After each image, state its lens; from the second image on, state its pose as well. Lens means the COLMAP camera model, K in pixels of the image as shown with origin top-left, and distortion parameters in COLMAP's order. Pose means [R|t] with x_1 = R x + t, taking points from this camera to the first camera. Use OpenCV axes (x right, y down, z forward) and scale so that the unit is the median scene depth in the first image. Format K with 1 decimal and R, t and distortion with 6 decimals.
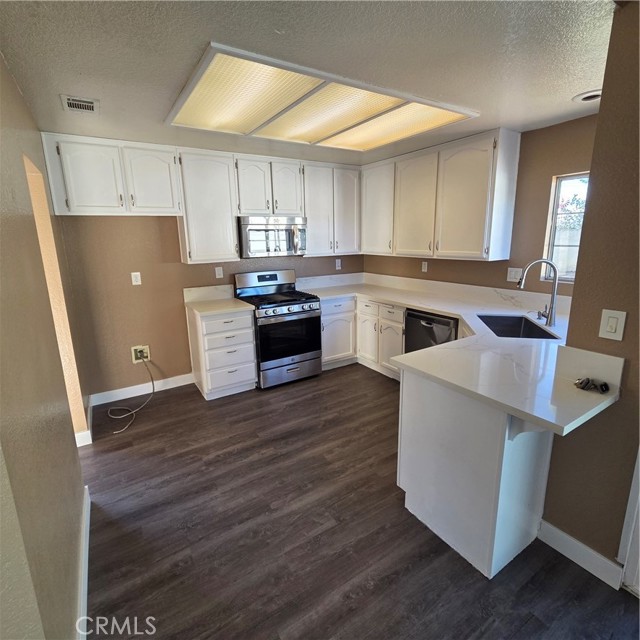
lens RADIAL K [[353.1, 0, 320.8], [0, 353.1, 318.2], [0, 0, 1]] dist [-0.005152, -0.001227]
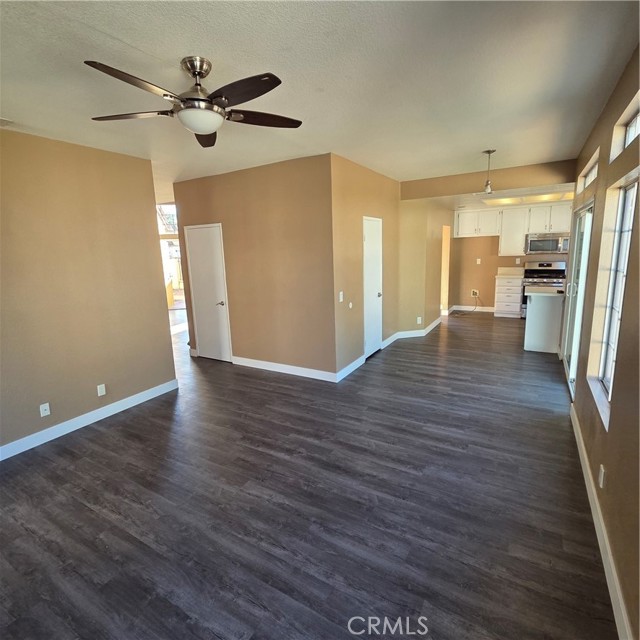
lens RADIAL K [[353.1, 0, 320.4], [0, 353.1, 319.2], [0, 0, 1]] dist [-0.005152, -0.001227]
pose [[0.452355, 0.169769, -0.875531, 1.190244], [-0.184668, 0.978268, 0.094279, 0.251868], [0.872510, 0.119035, 0.473875, -1.069774]]
